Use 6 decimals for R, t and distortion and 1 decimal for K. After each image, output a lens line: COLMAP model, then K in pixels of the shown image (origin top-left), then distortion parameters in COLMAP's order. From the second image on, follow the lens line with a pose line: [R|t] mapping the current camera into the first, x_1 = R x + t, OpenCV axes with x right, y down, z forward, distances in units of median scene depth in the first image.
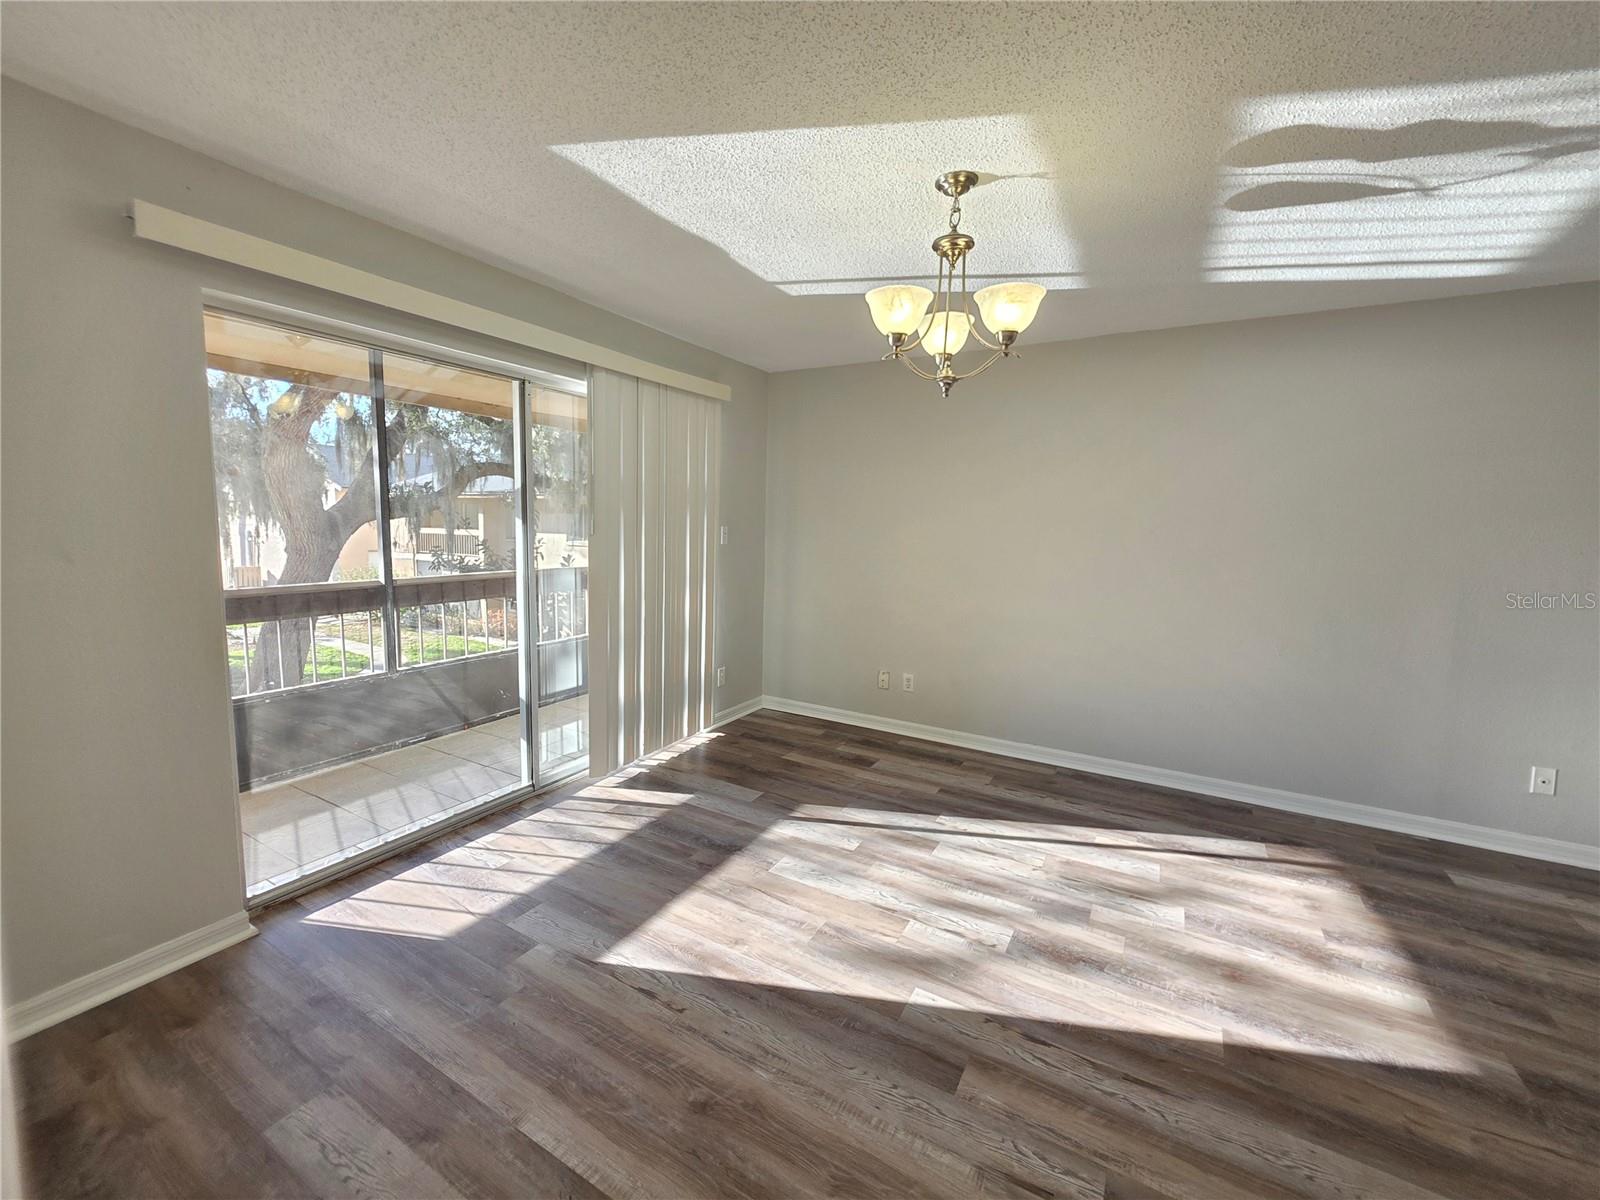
lens RADIAL K [[651.1, 0, 789.1], [0, 651.1, 591.3], [0, 0, 1]] dist [0.000233, -0.000332]
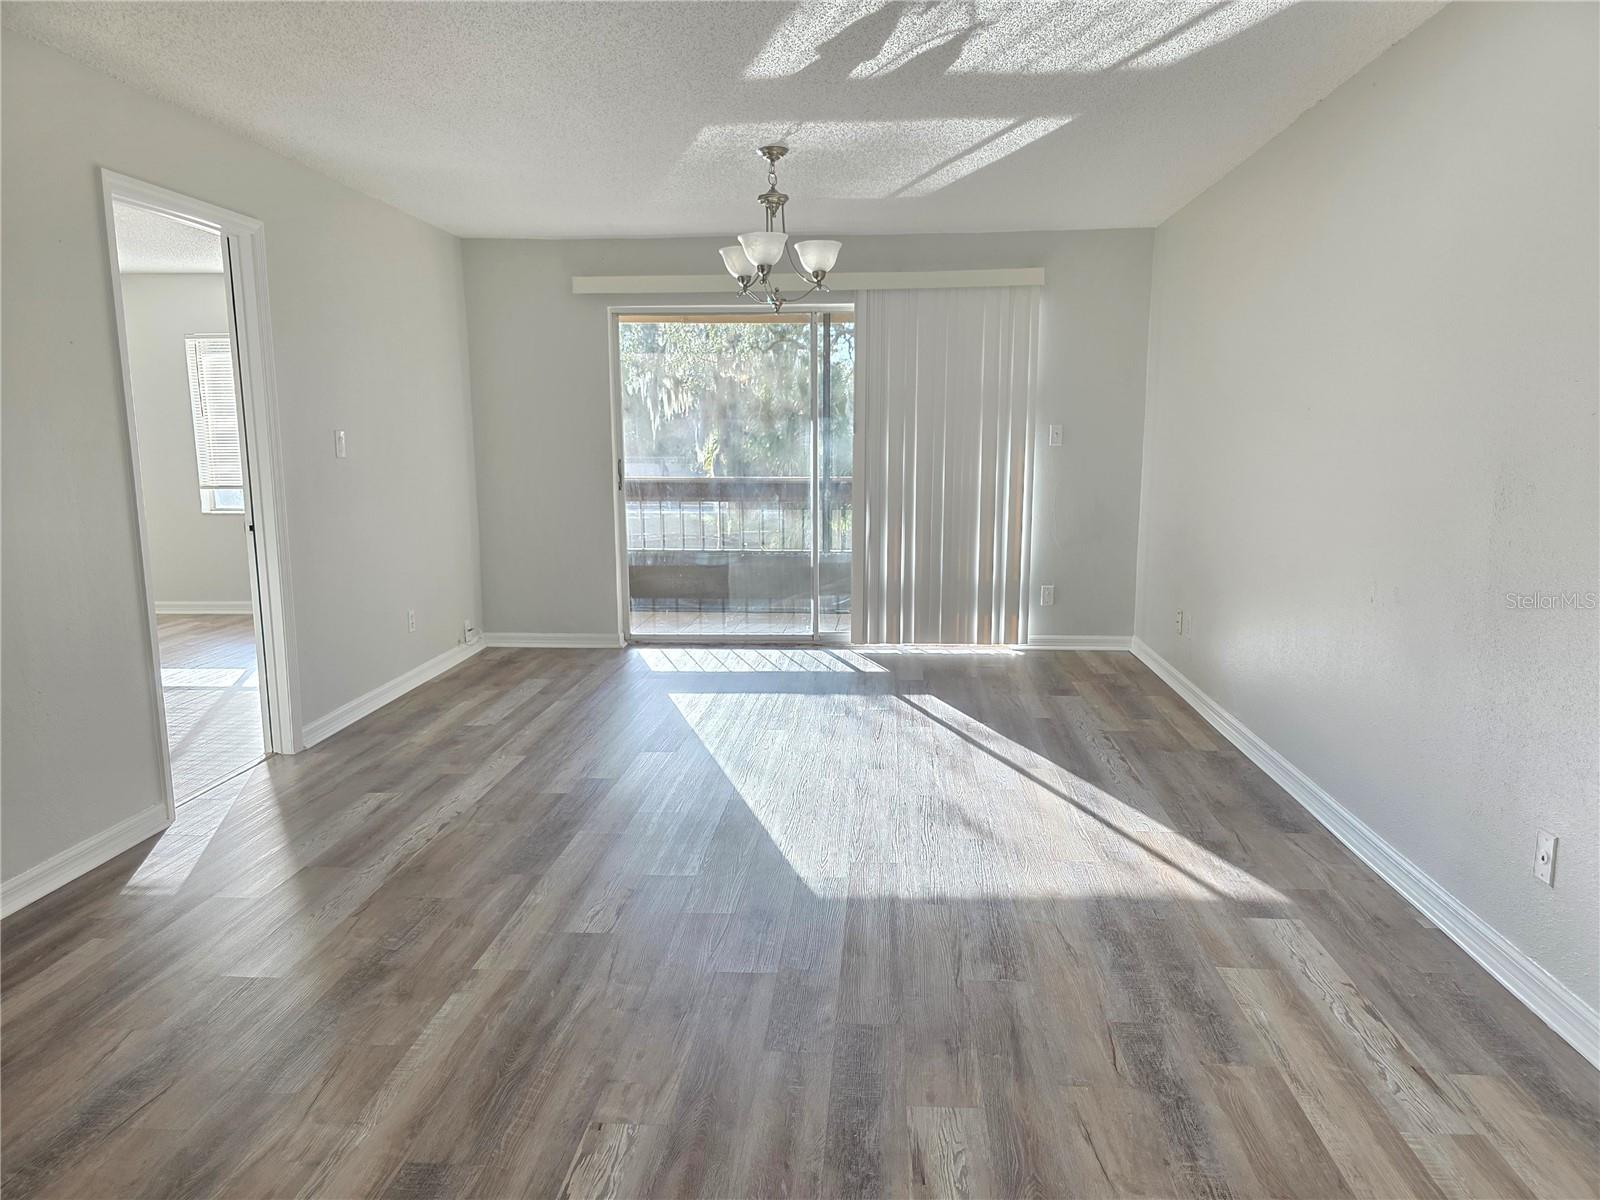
lens RADIAL K [[1081.2, 0, 800.0], [0, 1081.2, 600.0], [0, 0, 1]] dist [0.026853, -0.000580]
pose [[0.433869, 0.114167, -0.893713, 2.035329], [-0.084202, 0.992736, 0.085939, 0.076111], [0.897033, 0.037967, 0.440331, 0.086992]]
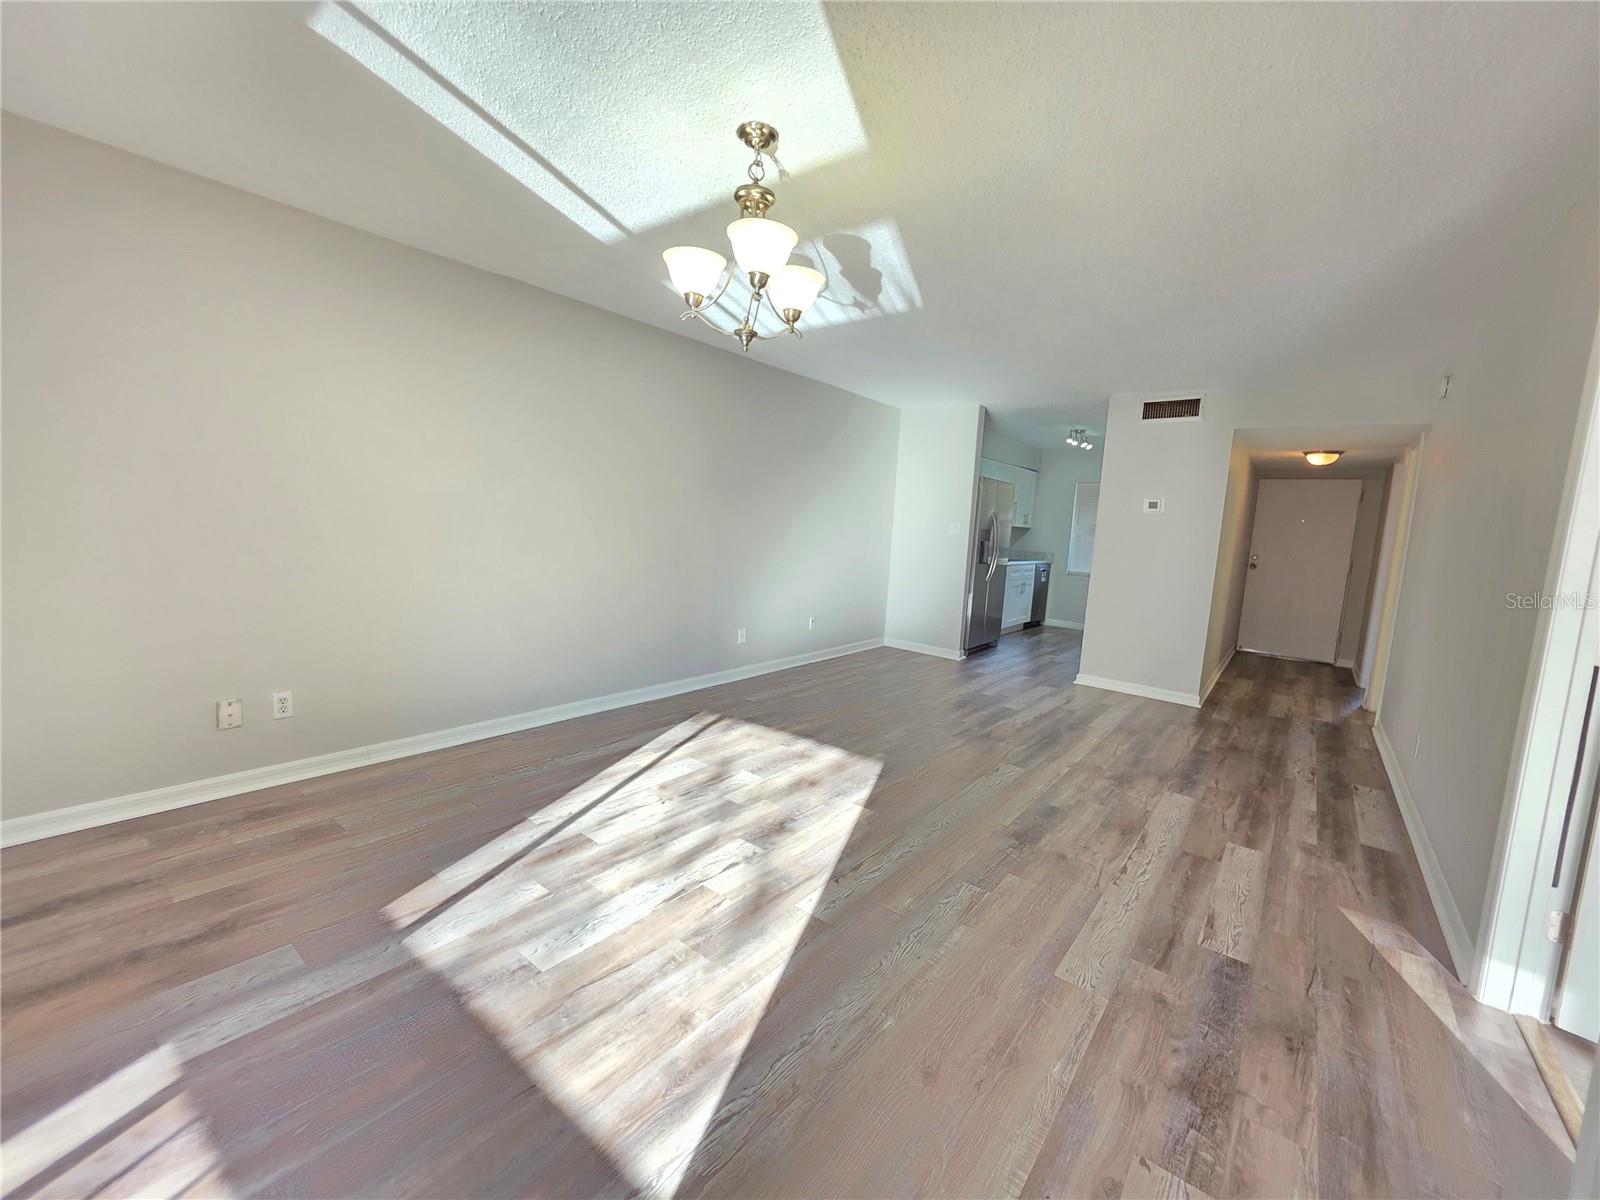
lens RADIAL K [[652.4, 0, 803.0], [0, 652.4, 602.3], [0, 0, 1]] dist [0.001368, 0.000099]
pose [[0.139096, -0.140619, 0.980244, -0.702351], [0.057698, 0.989336, 0.133736, -0.038881], [-0.988597, 0.037956, 0.145726, 0.696412]]
